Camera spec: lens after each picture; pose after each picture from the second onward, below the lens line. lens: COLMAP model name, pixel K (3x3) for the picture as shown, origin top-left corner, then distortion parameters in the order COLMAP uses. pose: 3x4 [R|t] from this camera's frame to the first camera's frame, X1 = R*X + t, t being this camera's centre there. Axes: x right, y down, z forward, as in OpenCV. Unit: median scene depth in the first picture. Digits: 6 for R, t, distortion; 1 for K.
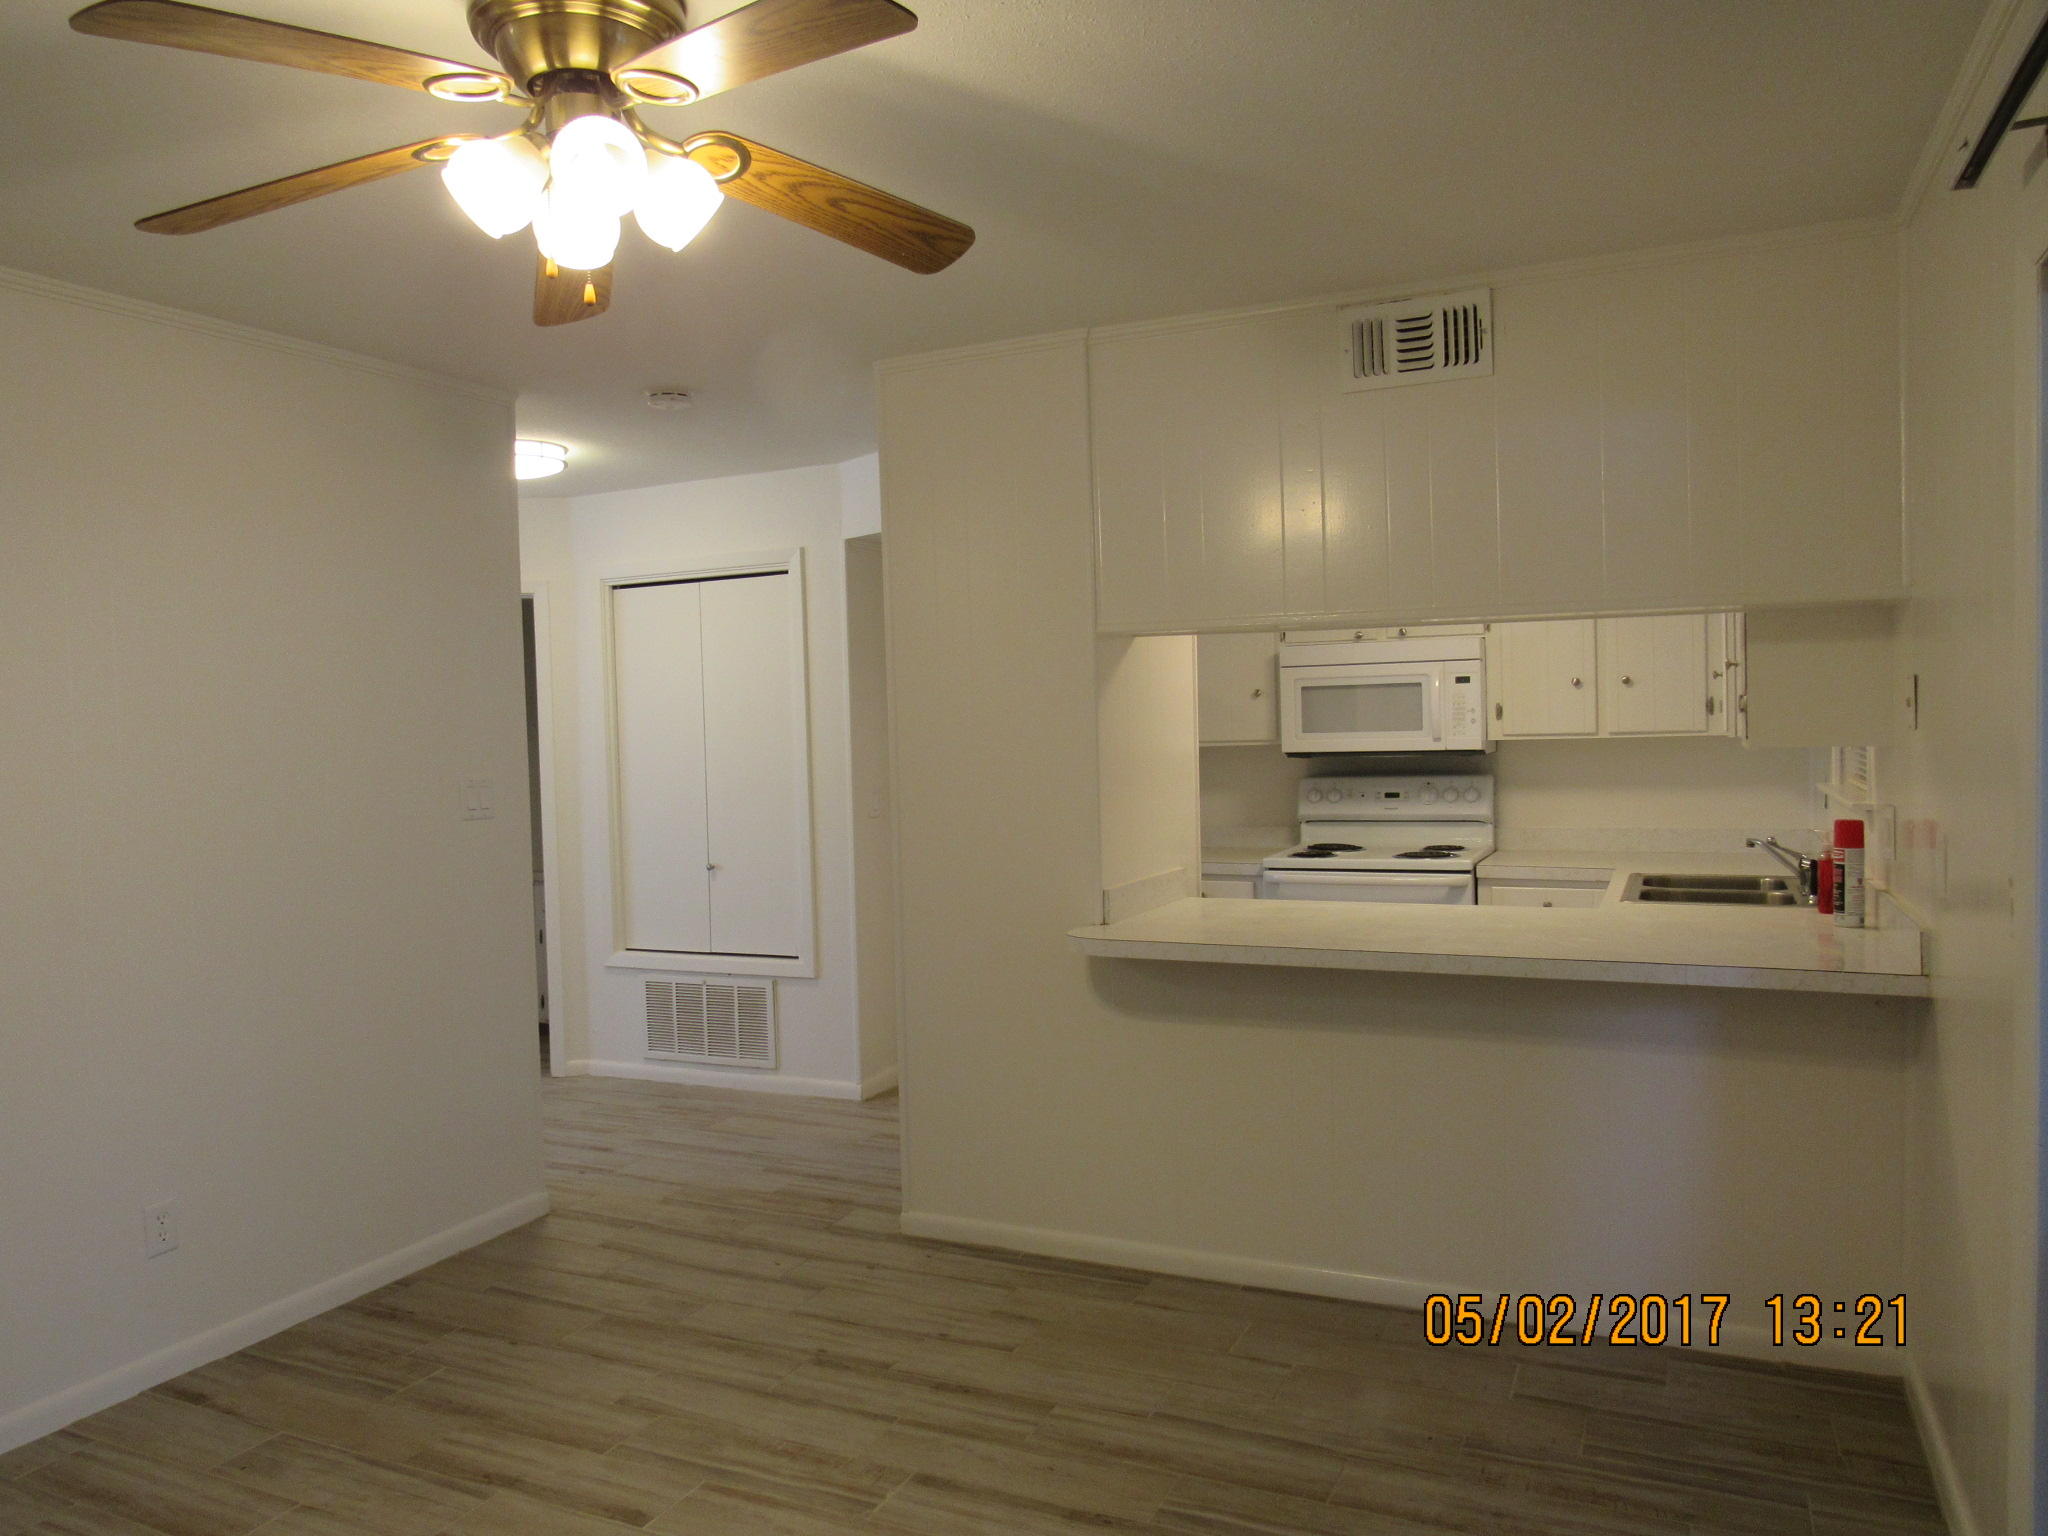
lens RADIAL K [[1501.7, 0, 1027.2], [0, 1501.7, 763.0], [0, 0, 1]] dist [0.007876, -0.004219]
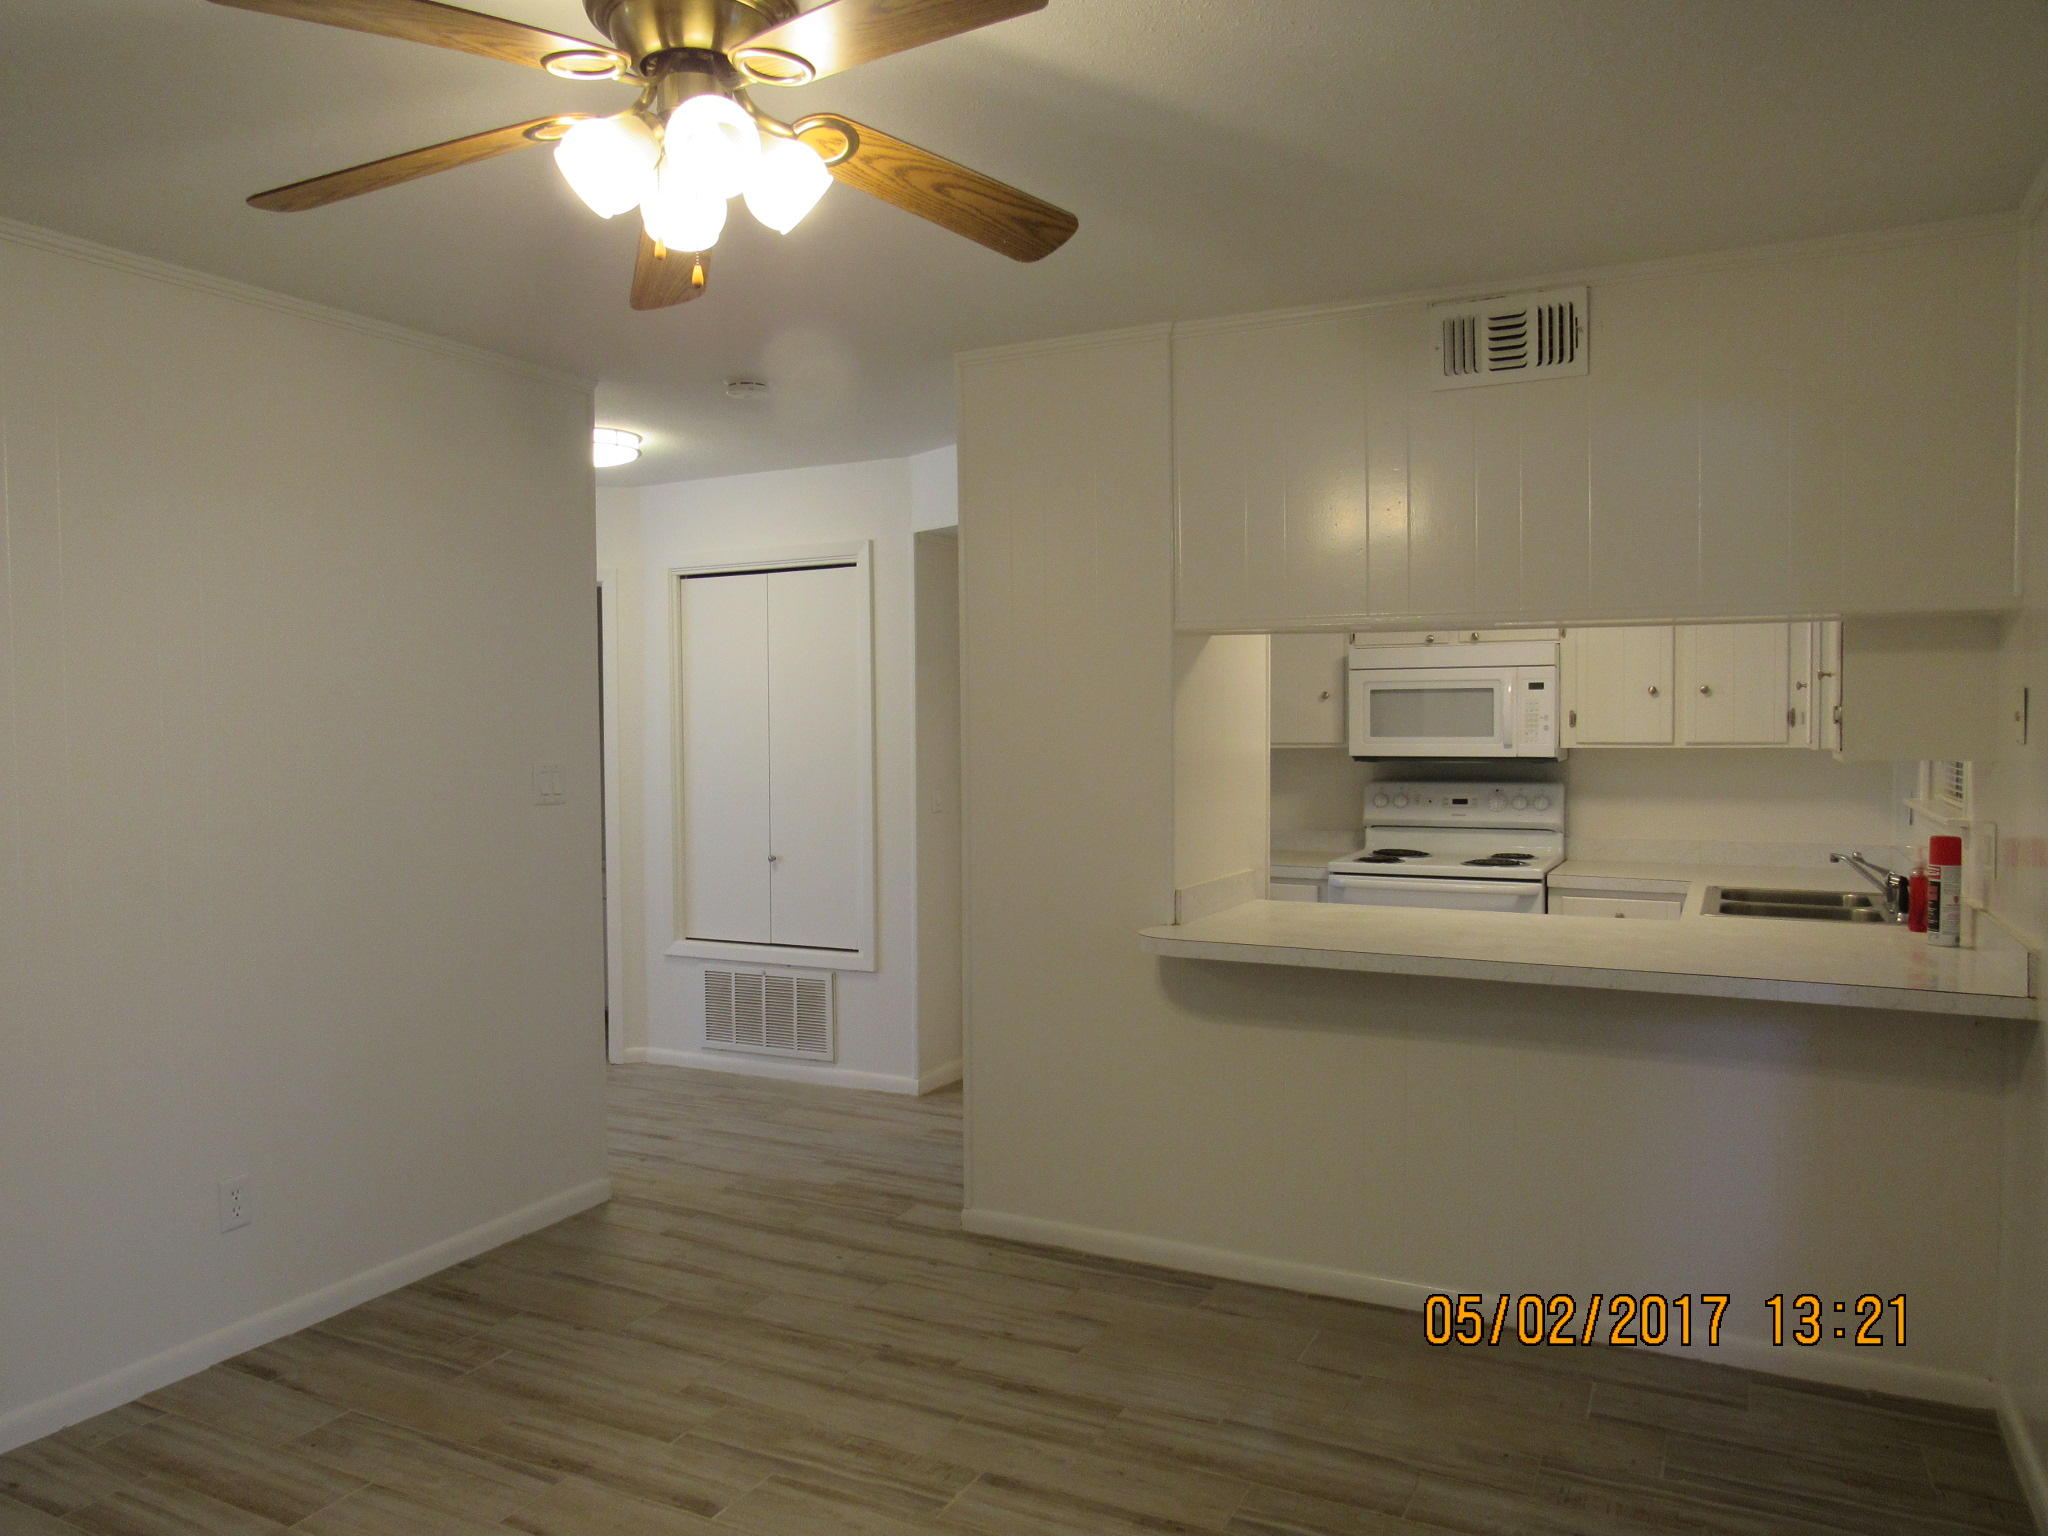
lens RADIAL K [[1501.7, 0, 1031.7], [0, 1501.7, 764.9], [0, 0, 1]] dist [0.007876, -0.004219]
pose [[0.999402, 0.021386, -0.027178, -0.020823], [-0.021329, 0.999770, 0.002359, 0.001844], [0.027222, -0.001778, 0.999628, 0.008219]]
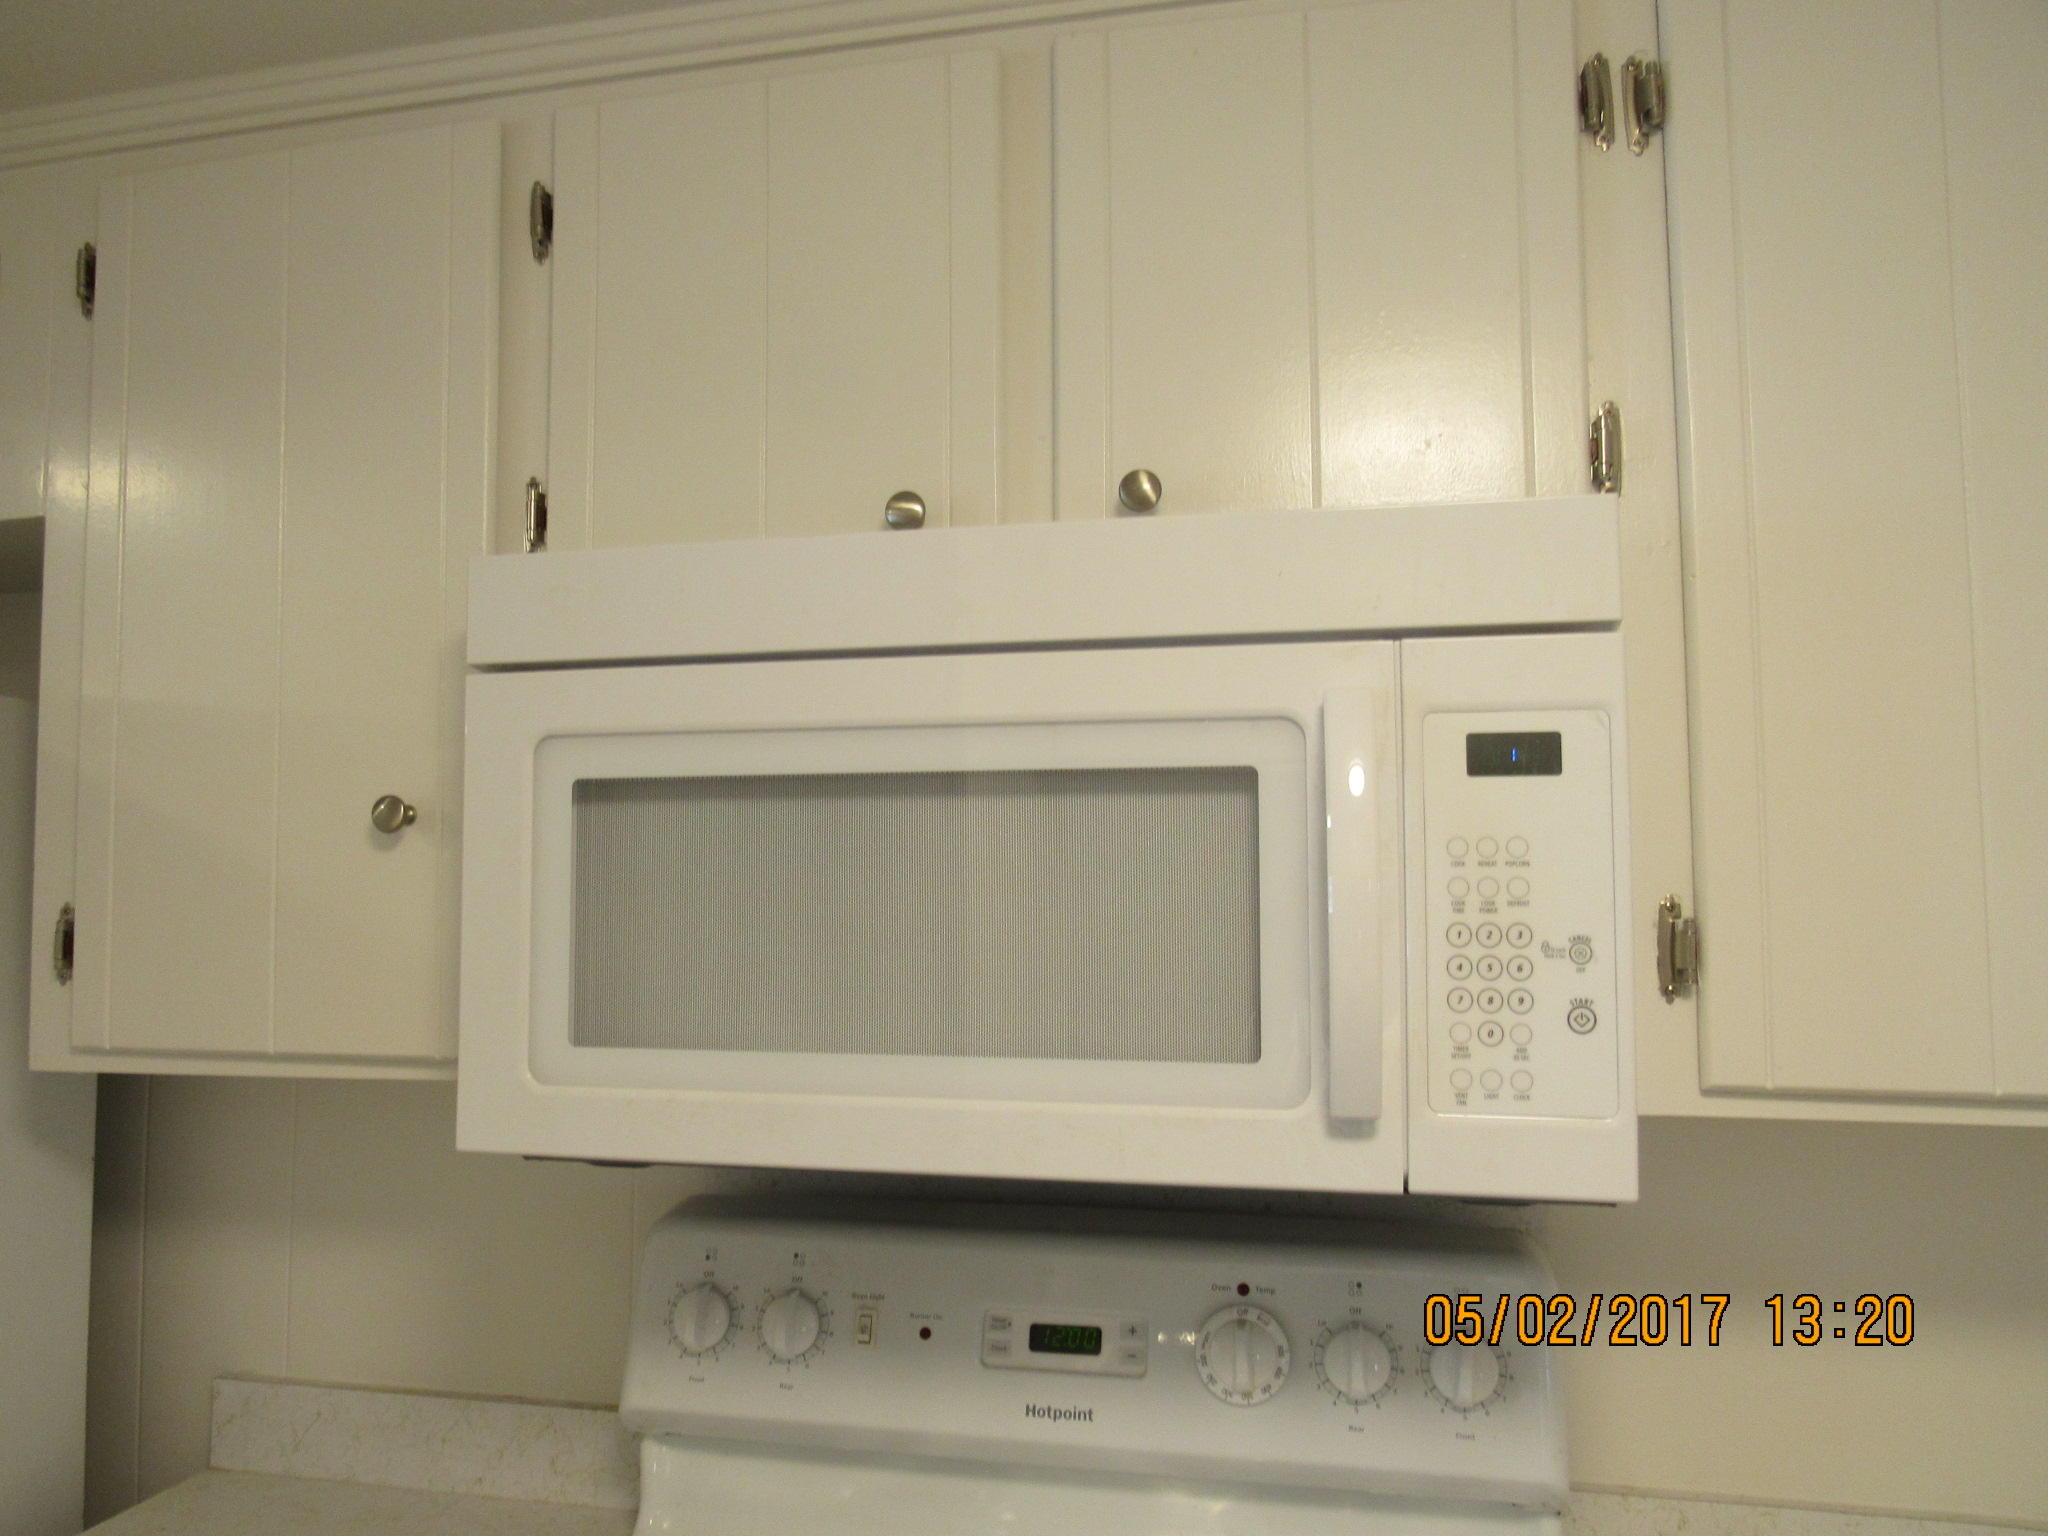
lens RADIAL K [[1501.7, 0, 1045.5], [0, 1501.7, 784.6], [0, 0, 1]] dist [0.007876, -0.004219]
pose [[0.971445, 0.035760, 0.234554, 0.325002], [-0.015716, 0.996104, -0.086773, -0.059834], [-0.236743, 0.080609, 0.968223, 1.364242]]
